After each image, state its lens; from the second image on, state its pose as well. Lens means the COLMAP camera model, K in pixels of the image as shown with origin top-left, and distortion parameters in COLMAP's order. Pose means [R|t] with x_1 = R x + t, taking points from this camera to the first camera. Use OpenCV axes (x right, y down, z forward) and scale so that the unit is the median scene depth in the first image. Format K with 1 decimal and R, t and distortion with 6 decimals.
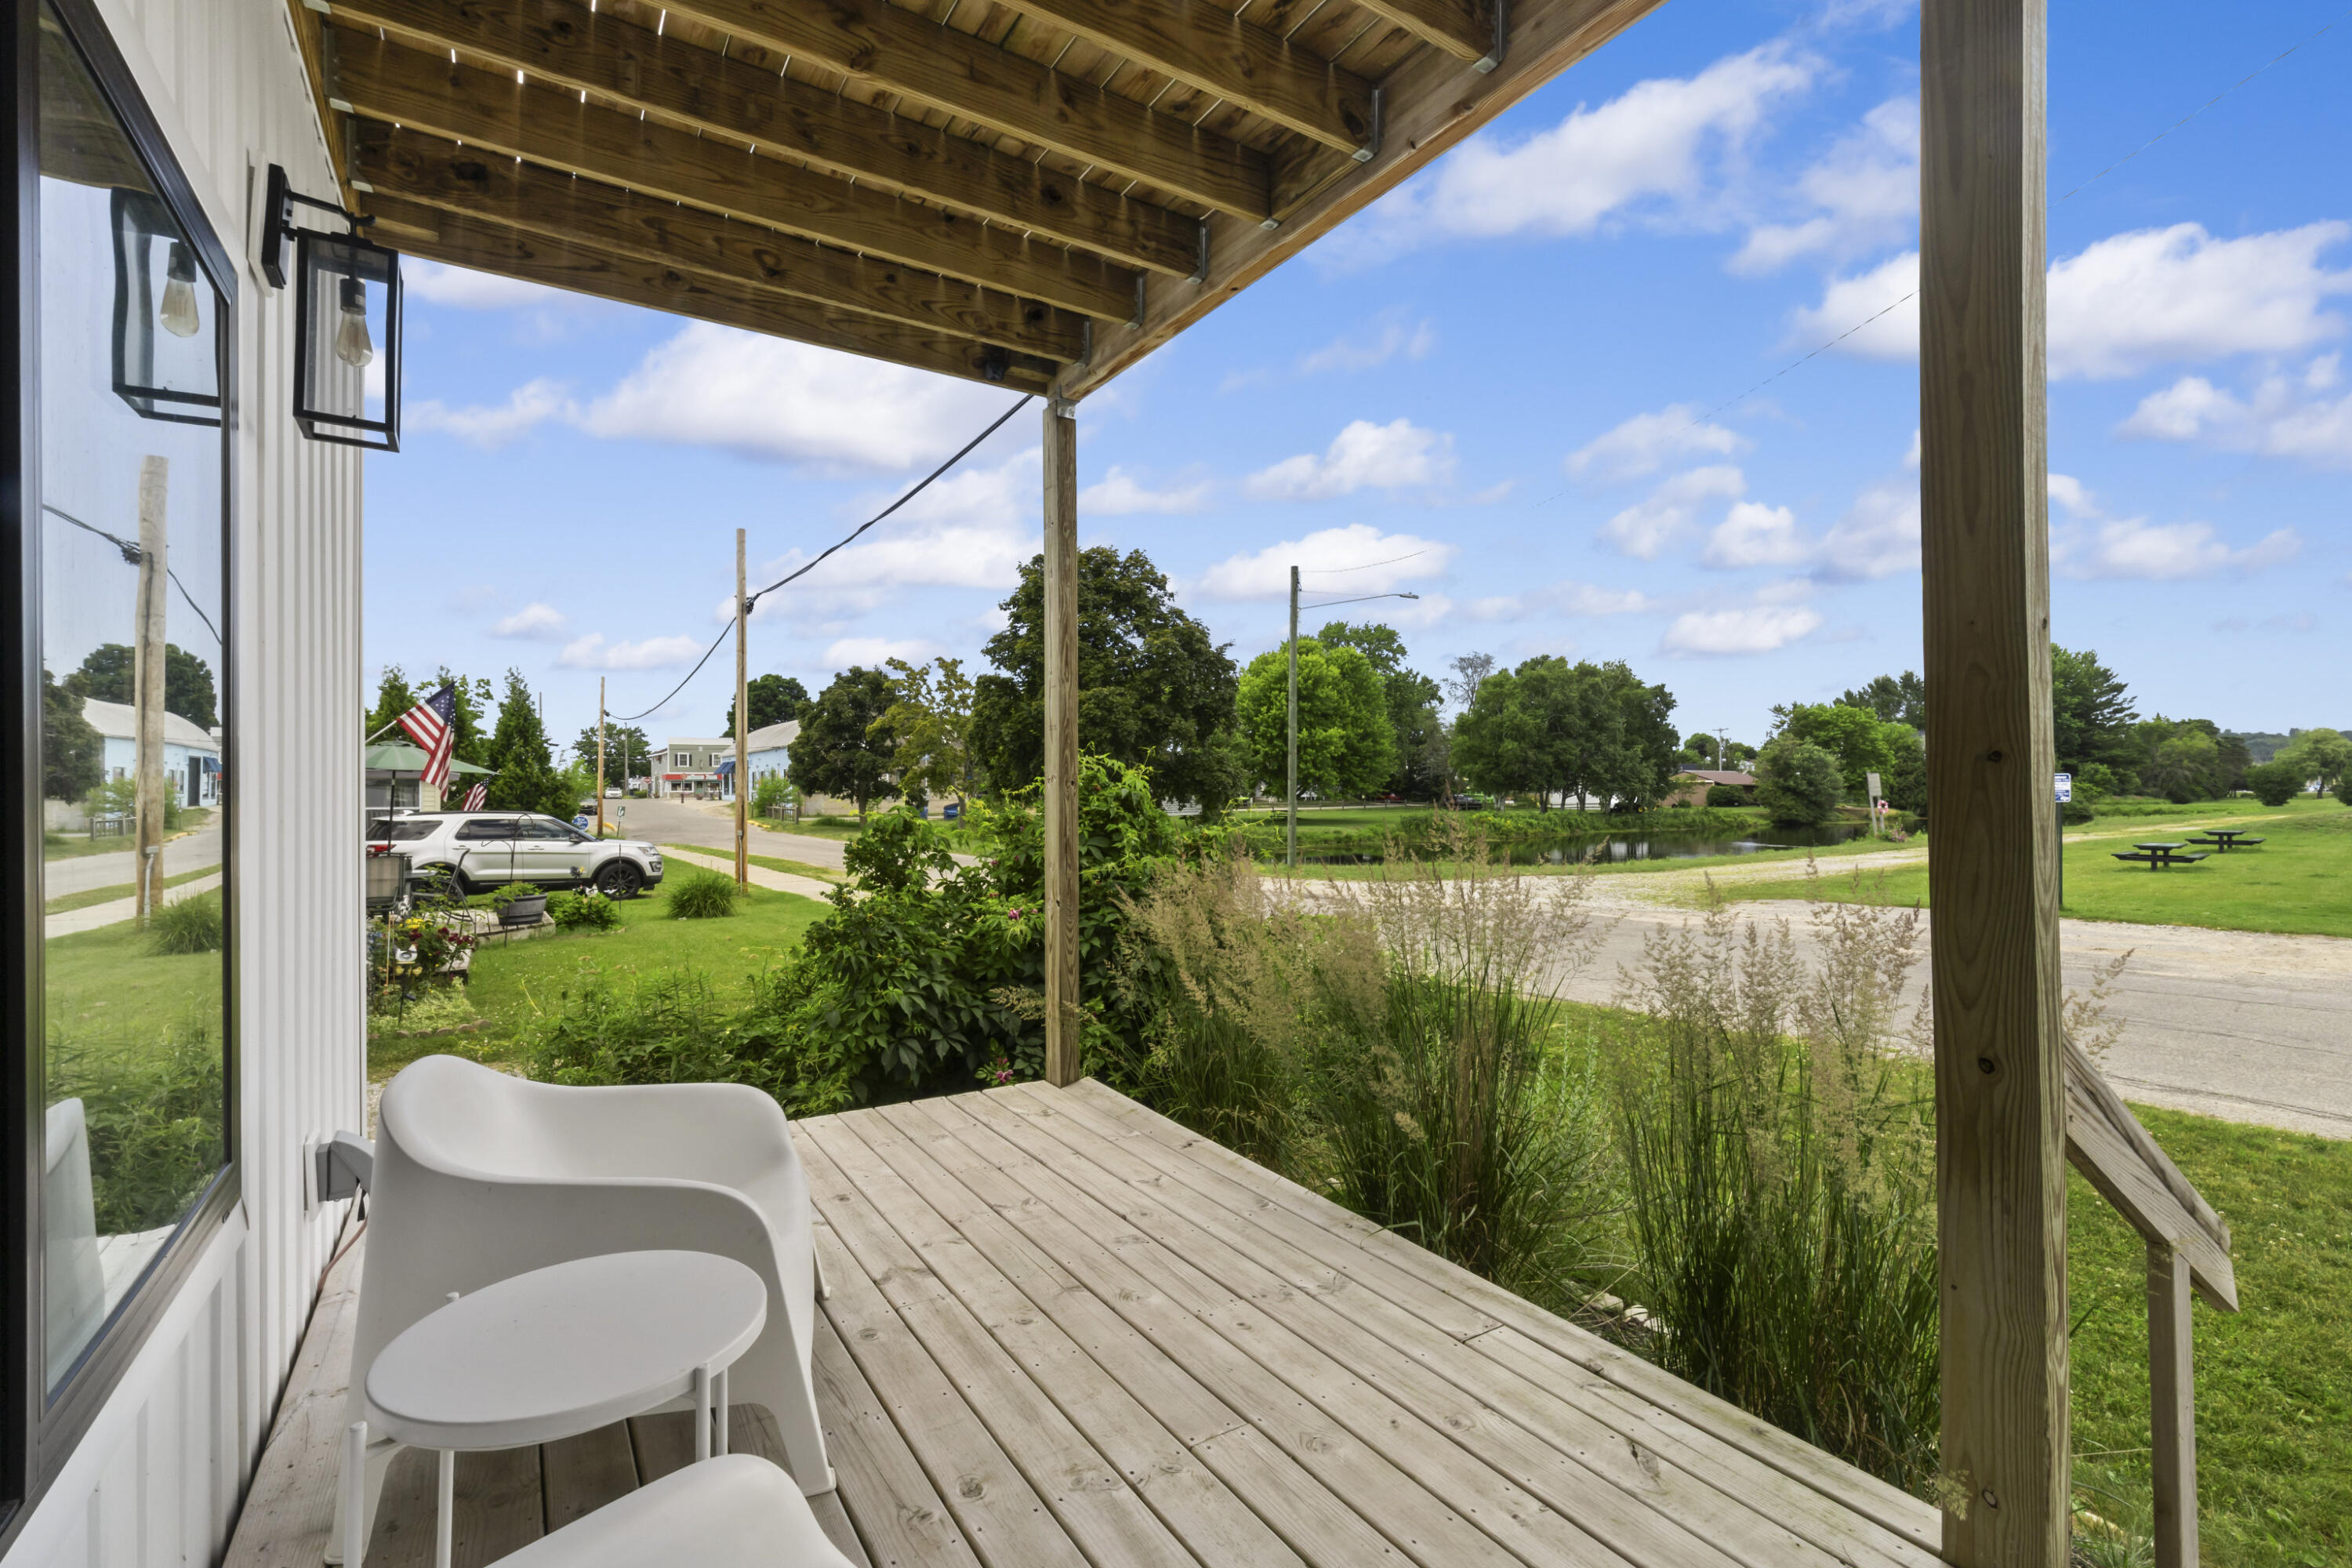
lens RADIAL K [[1064.9, 0, 1176.0], [0, 1064.9, 784.0], [0, 0, 1]] dist [0.002577, 0.000535]
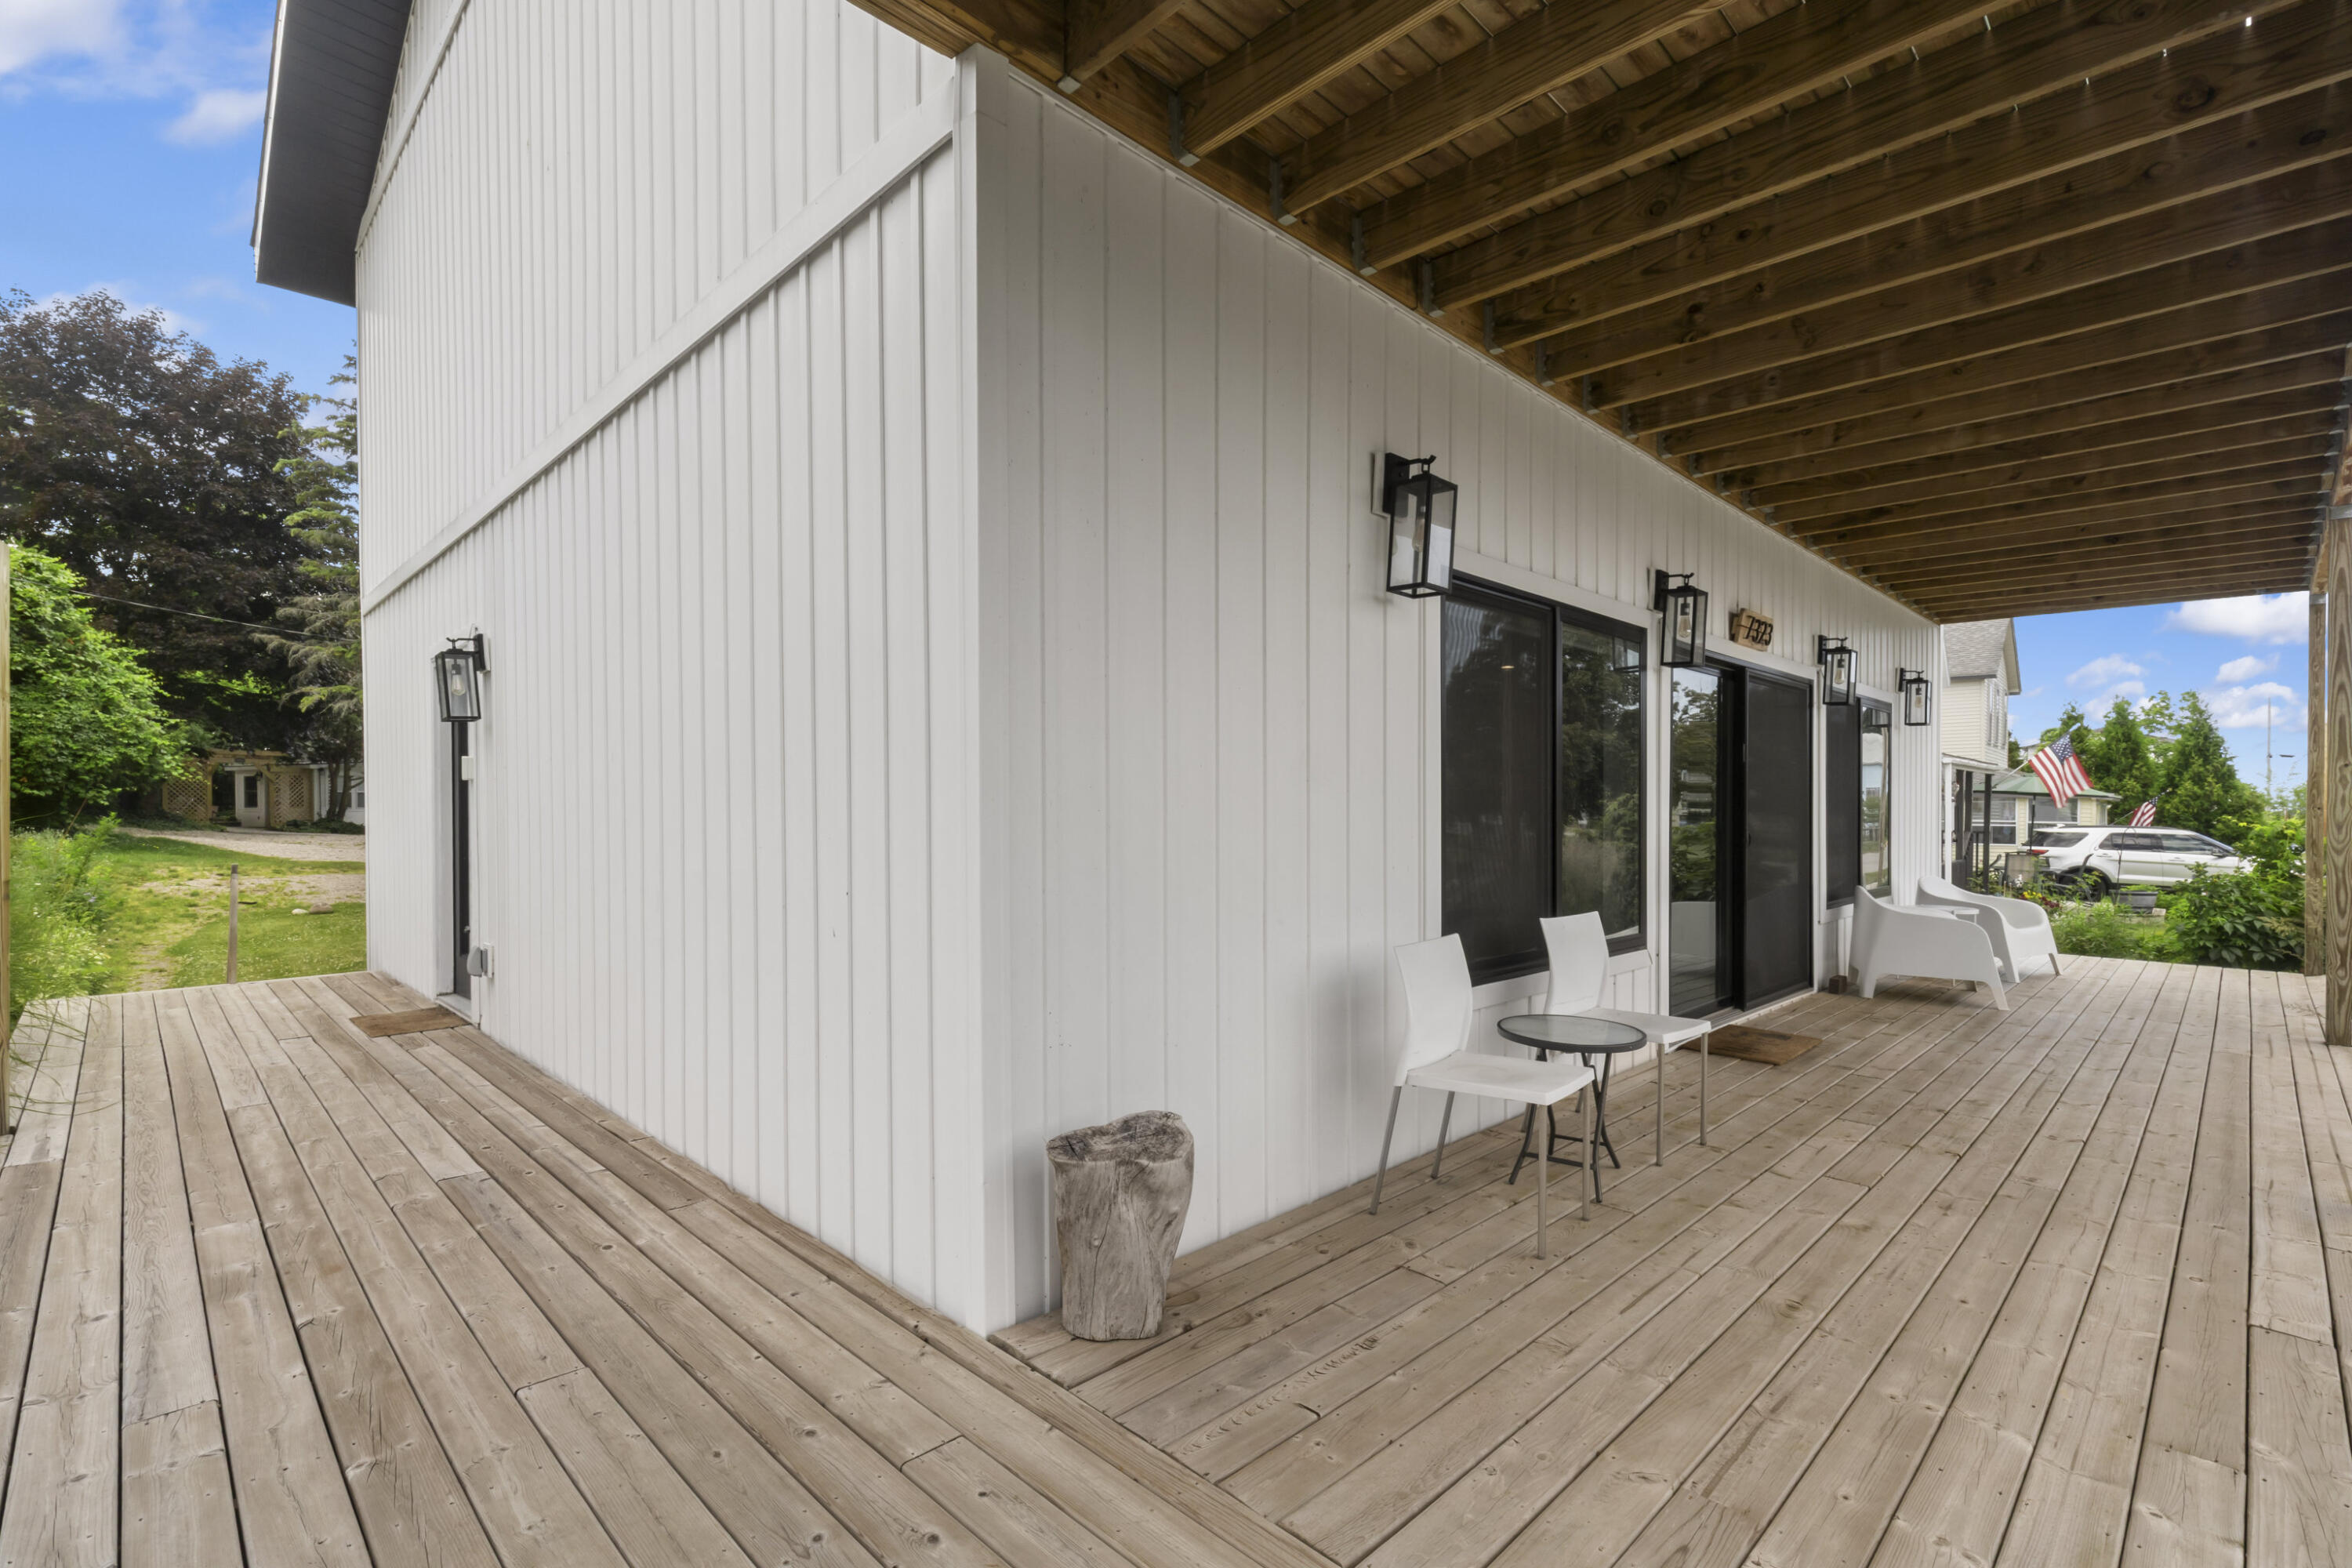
lens RADIAL K [[1064.9, 0, 1176.0], [0, 1064.9, 784.0], [0, 0, 1]] dist [0.002577, 0.000535]
pose [[0.212243, -0.016753, -0.977073, 0.320190], [0.002708, 0.999859, -0.016556, -0.005297], [0.977213, 0.000868, 0.212258, -0.324410]]
